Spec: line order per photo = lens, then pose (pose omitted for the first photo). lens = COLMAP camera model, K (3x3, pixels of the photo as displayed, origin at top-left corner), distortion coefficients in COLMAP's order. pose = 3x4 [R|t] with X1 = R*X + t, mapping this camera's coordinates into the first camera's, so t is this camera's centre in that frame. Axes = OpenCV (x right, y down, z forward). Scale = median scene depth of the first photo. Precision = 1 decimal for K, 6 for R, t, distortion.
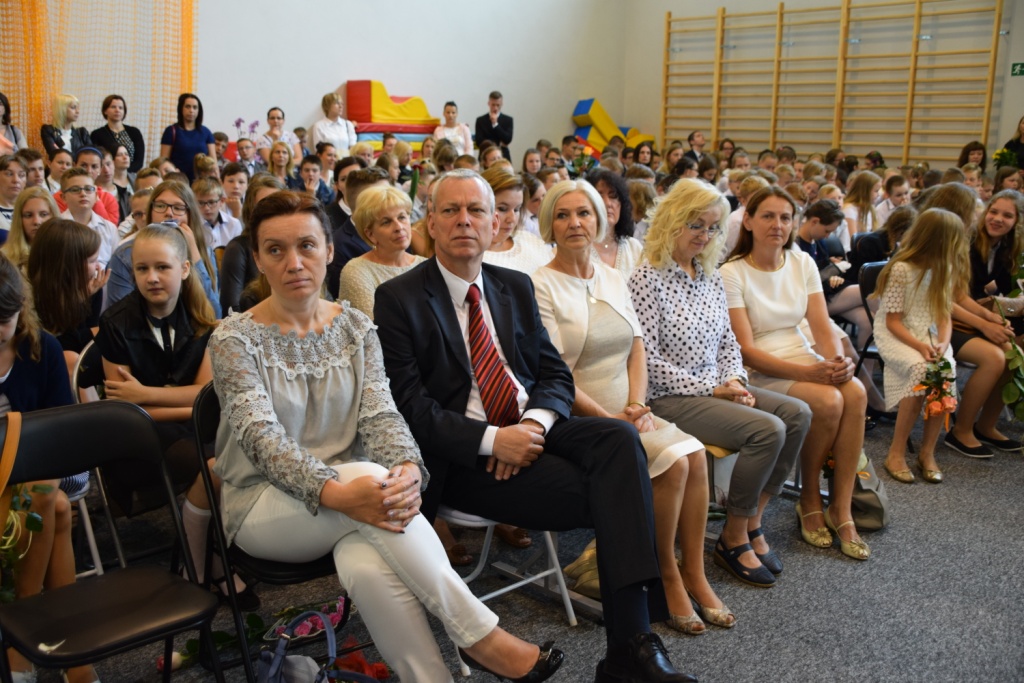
lens RADIAL K [[1020.5, 0, 496.9], [0, 1020.5, 331.4], [0, 0, 1]] dist [-0.023101, 0.000000]
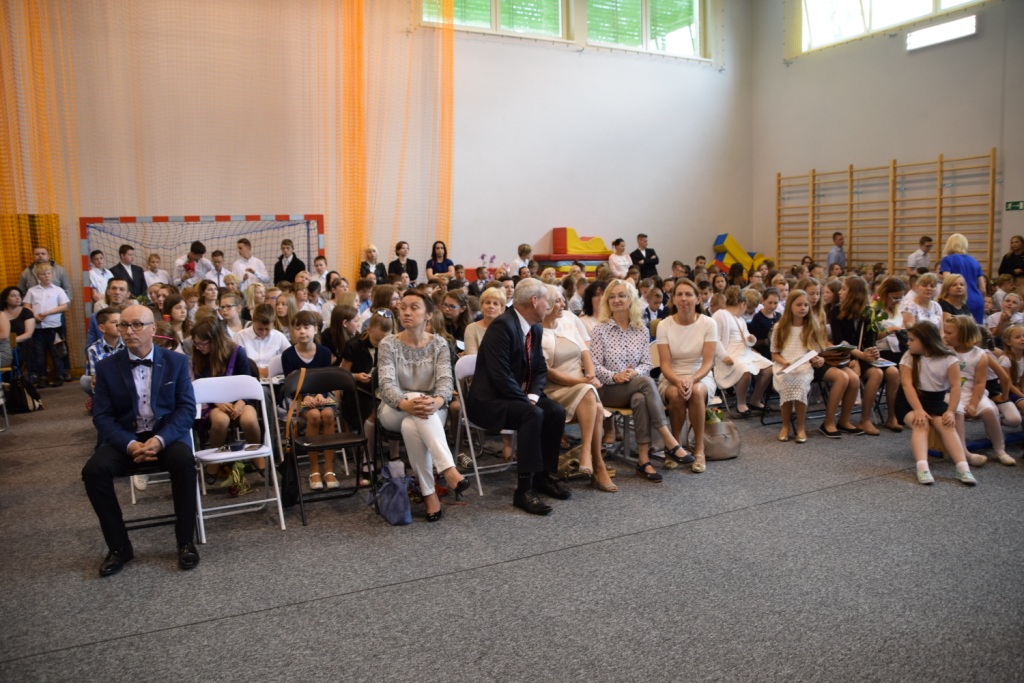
lens RADIAL K [[817.8, 0, 522.1], [0, 817.8, 341.4], [0, 0, 1]] dist [-0.156045, 0.113021]
pose [[0.961734, -0.001672, -0.273979, 0.171507], [-0.023795, 0.995693, -0.089604, 0.045838], [0.272948, 0.092694, 0.957553, -0.221870]]
